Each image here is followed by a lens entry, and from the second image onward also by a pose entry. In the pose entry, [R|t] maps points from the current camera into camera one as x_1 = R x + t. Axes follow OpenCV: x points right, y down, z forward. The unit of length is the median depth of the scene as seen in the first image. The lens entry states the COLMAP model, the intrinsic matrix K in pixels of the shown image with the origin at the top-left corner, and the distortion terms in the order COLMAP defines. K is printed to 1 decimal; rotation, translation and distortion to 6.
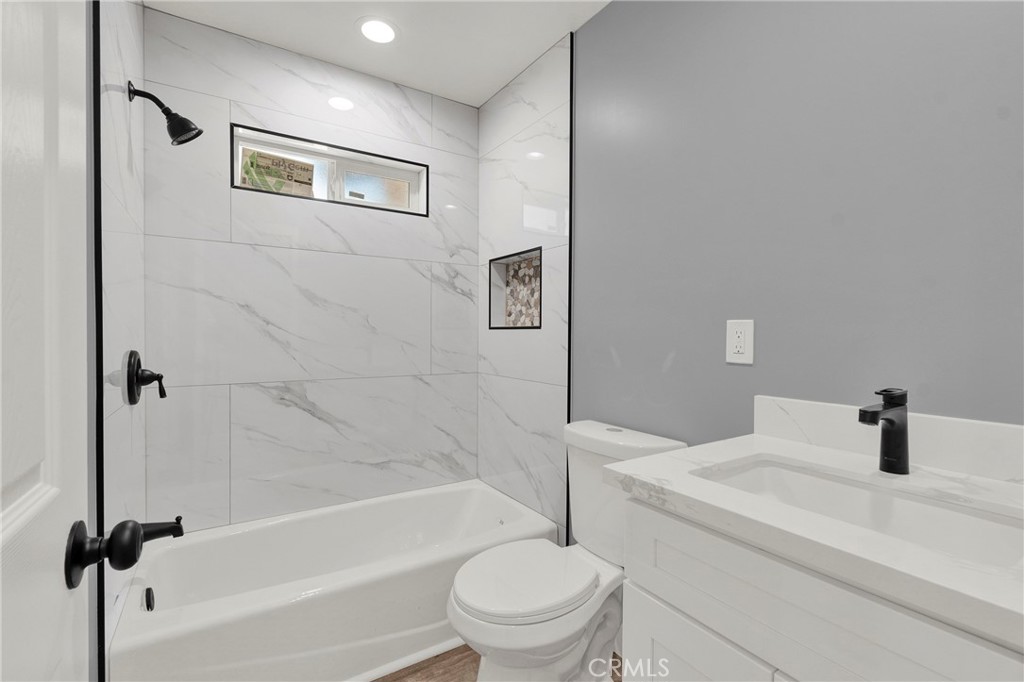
lens RADIAL K [[461.3, 0, 531.5], [0, 461.3, 342.9], [0, 0, 1]] dist [-0.043187, 0.015424]
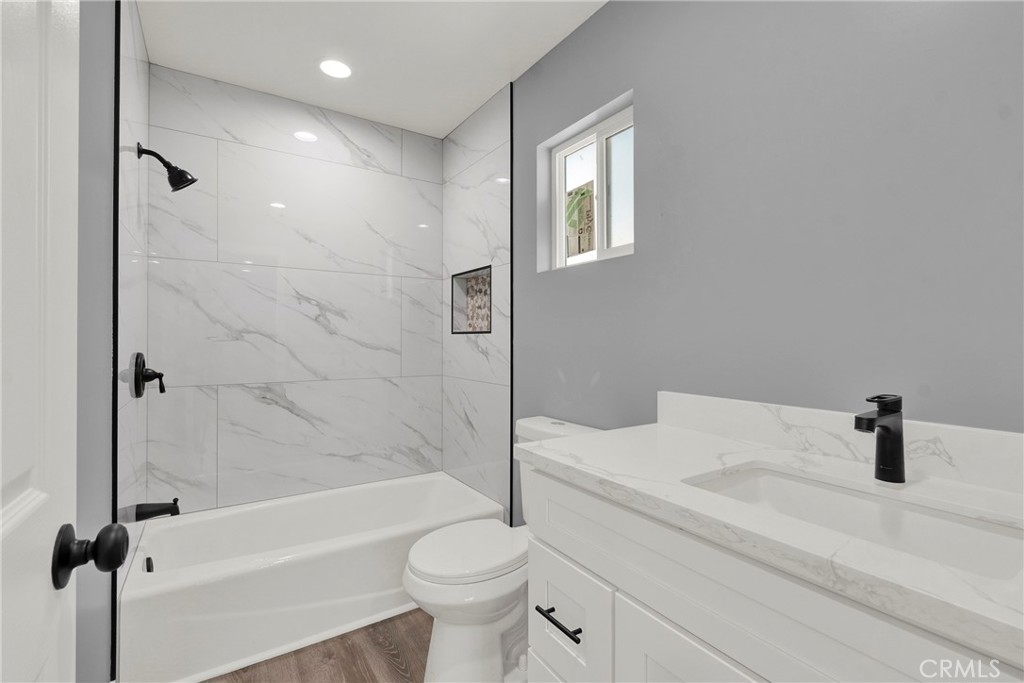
lens RADIAL K [[458.0, 0, 517.3], [0, 458.0, 338.9], [0, 0, 1]] dist [0.003013, -0.001178]
pose [[0.999924, -0.005104, -0.011246, 0.088476], [0.004821, 0.999674, -0.025060, 0.005100], [0.011370, 0.025004, 0.999623, -0.128450]]
